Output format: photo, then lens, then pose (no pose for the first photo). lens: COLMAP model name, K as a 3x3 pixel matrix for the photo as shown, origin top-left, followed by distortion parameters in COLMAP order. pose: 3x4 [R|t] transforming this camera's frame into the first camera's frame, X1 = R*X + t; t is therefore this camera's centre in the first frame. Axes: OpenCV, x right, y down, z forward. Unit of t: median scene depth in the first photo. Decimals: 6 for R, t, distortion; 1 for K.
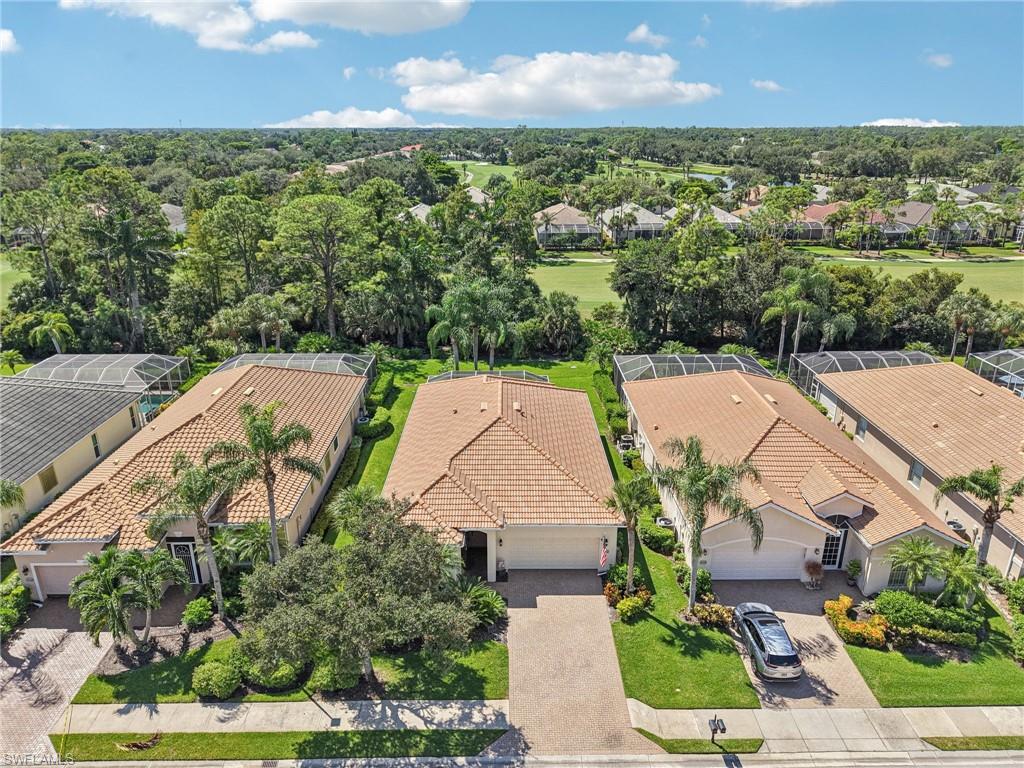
lens RADIAL K [[702.1, 0, 512.0], [0, 702.1, 384.0], [0, 0, 1]] dist [0.013988, -0.011282]
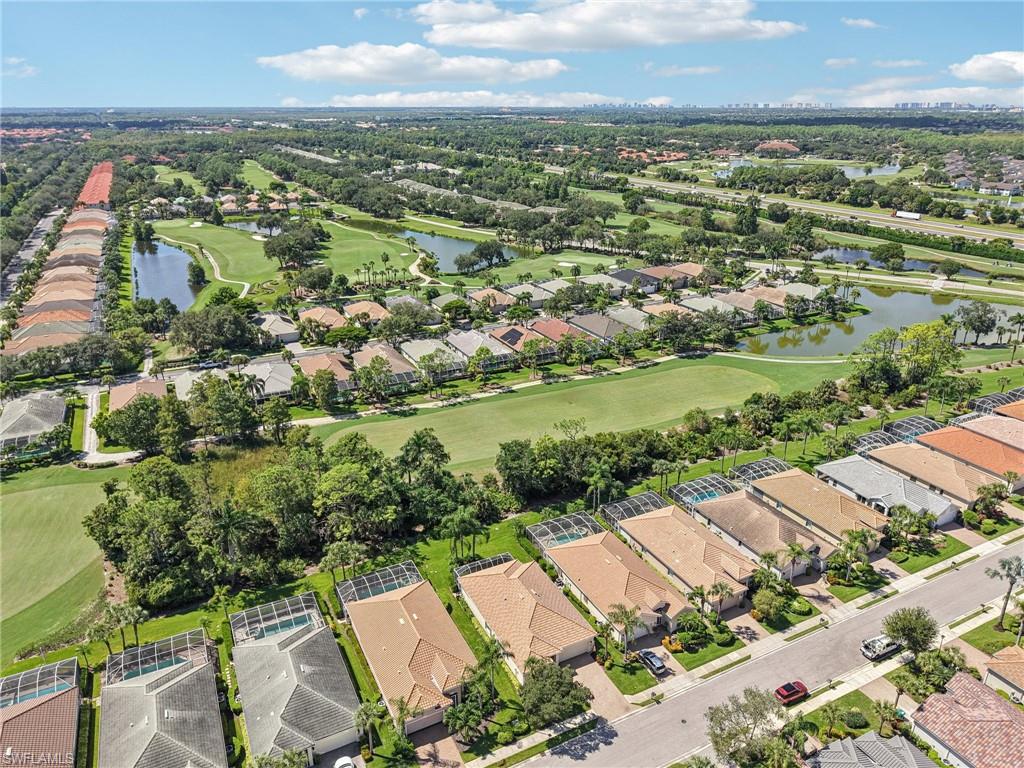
lens RADIAL K [[688.6, 0, 510.4], [0, 688.6, 415.9], [0, 0, 1]] dist [0.045971, -0.057897]
pose [[0.897597, -0.183265, 0.400916, -1.093576], [0.153047, 0.982469, 0.106451, -0.999060], [-0.413396, -0.034191, 0.909909, -1.323991]]
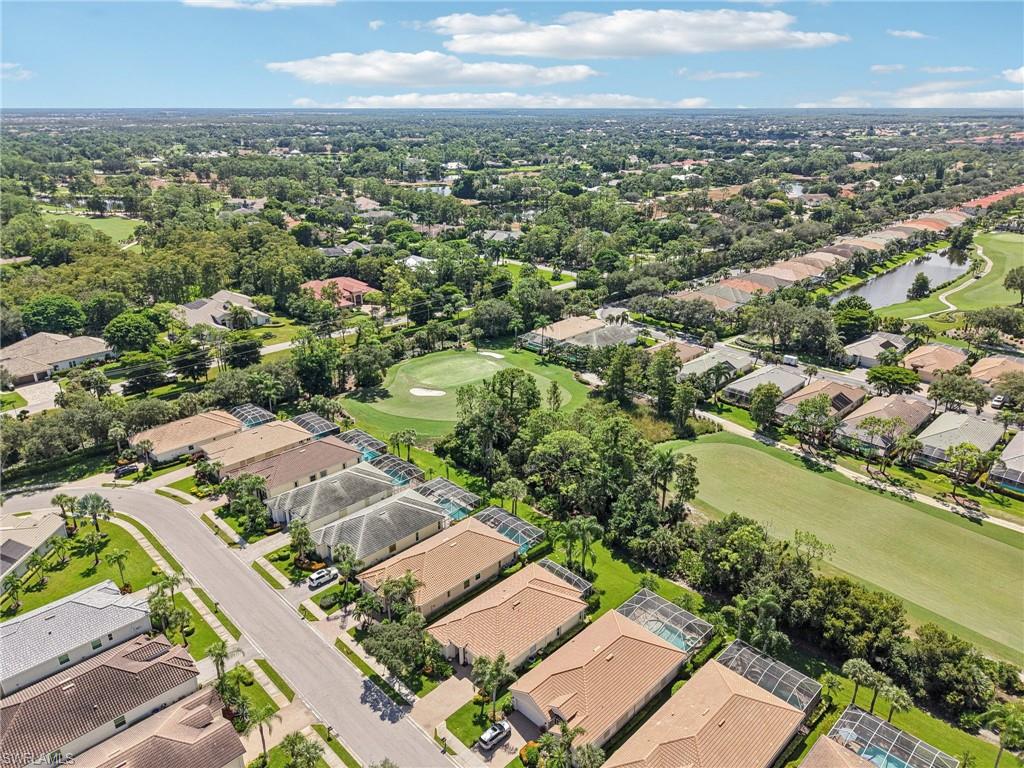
lens RADIAL K [[688.6, 0, 510.4], [0, 688.6, 415.9], [0, 0, 1]] dist [0.045971, -0.057897]
pose [[0.693258, 0.295744, -0.657213, 1.614697], [-0.246986, 0.954194, 0.168853, -1.156472], [0.677046, 0.045264, 0.734548, -0.894414]]
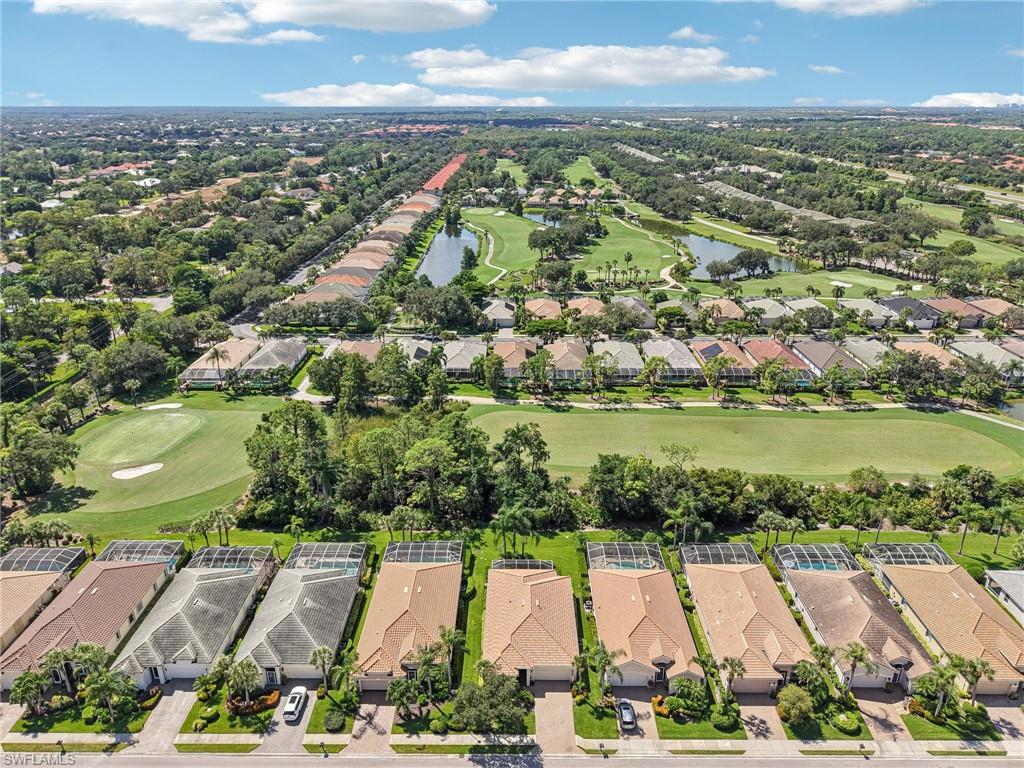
lens RADIAL K [[688.6, 0, 510.4], [0, 688.6, 415.9], [0, 0, 1]] dist [0.045971, -0.057897]
pose [[0.999831, 0.007688, -0.016709, -0.060029], [-0.006413, 0.997157, 0.075079, -0.929737], [0.017238, -0.074959, 0.997038, -1.523081]]
